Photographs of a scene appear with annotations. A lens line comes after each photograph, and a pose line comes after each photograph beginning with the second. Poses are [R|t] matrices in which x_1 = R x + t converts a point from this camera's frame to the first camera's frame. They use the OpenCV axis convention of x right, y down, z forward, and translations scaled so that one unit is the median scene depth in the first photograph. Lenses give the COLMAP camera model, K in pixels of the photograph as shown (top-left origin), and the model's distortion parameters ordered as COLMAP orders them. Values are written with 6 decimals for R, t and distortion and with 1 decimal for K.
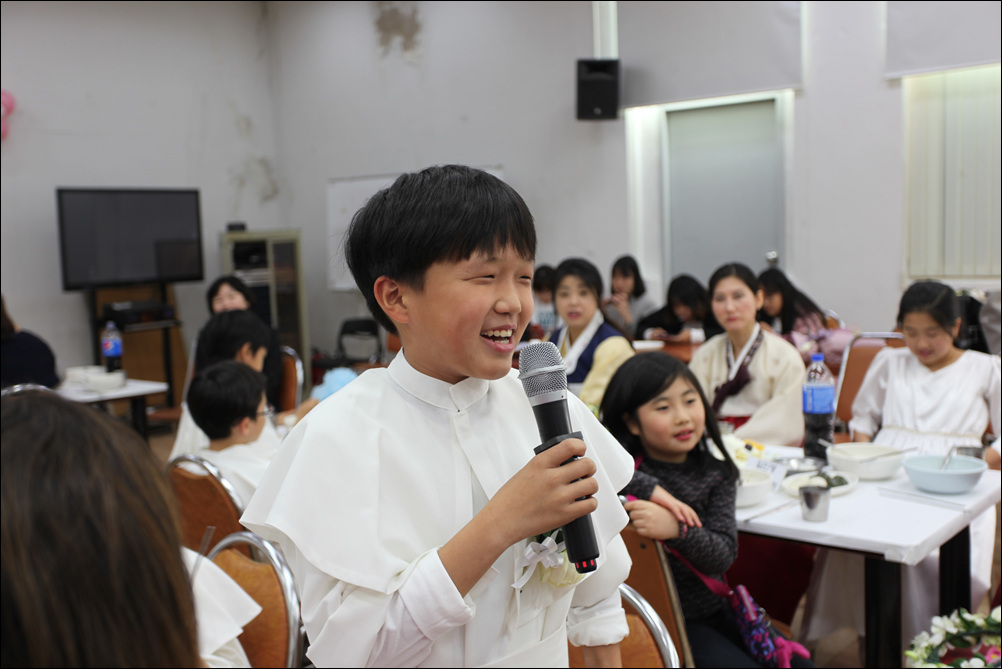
lens RADIAL K [[1078.7, 0, 501.0], [0, 1078.7, 334.5], [0, 0, 1]] dist [0.073761, 0.023647]
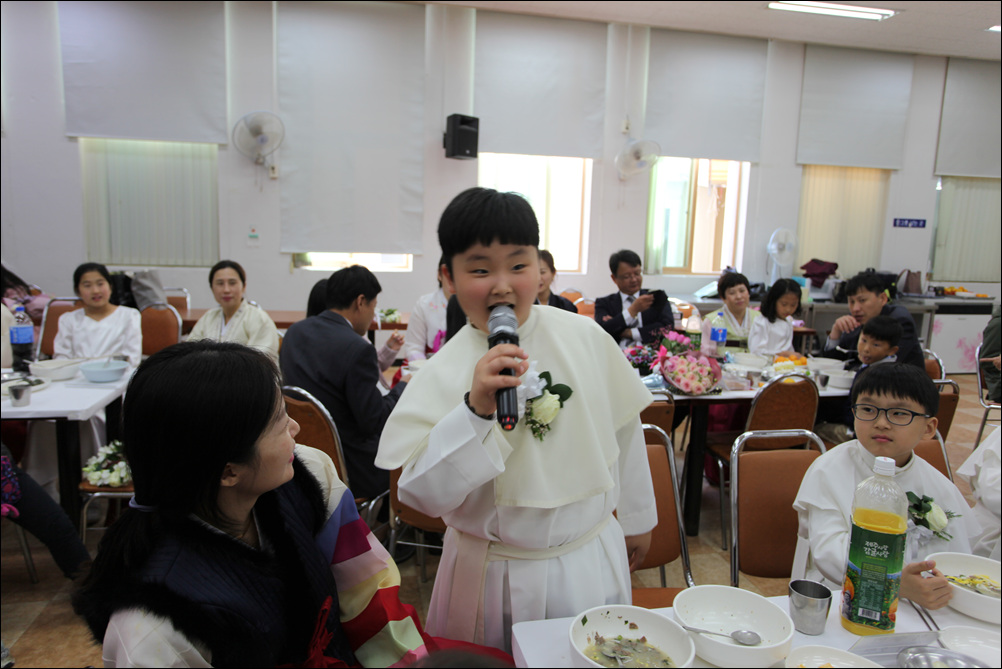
lens RADIAL K [[670.7, 0, 501.0], [0, 670.7, 334.5], [0, 0, 1]] dist [-0.001624, 0.001311]
pose [[0.627723, -0.054225, 0.776546, -0.031149], [0.021097, 0.998390, 0.052662, 0.022196], [-0.778151, -0.016674, 0.627856, -0.168856]]
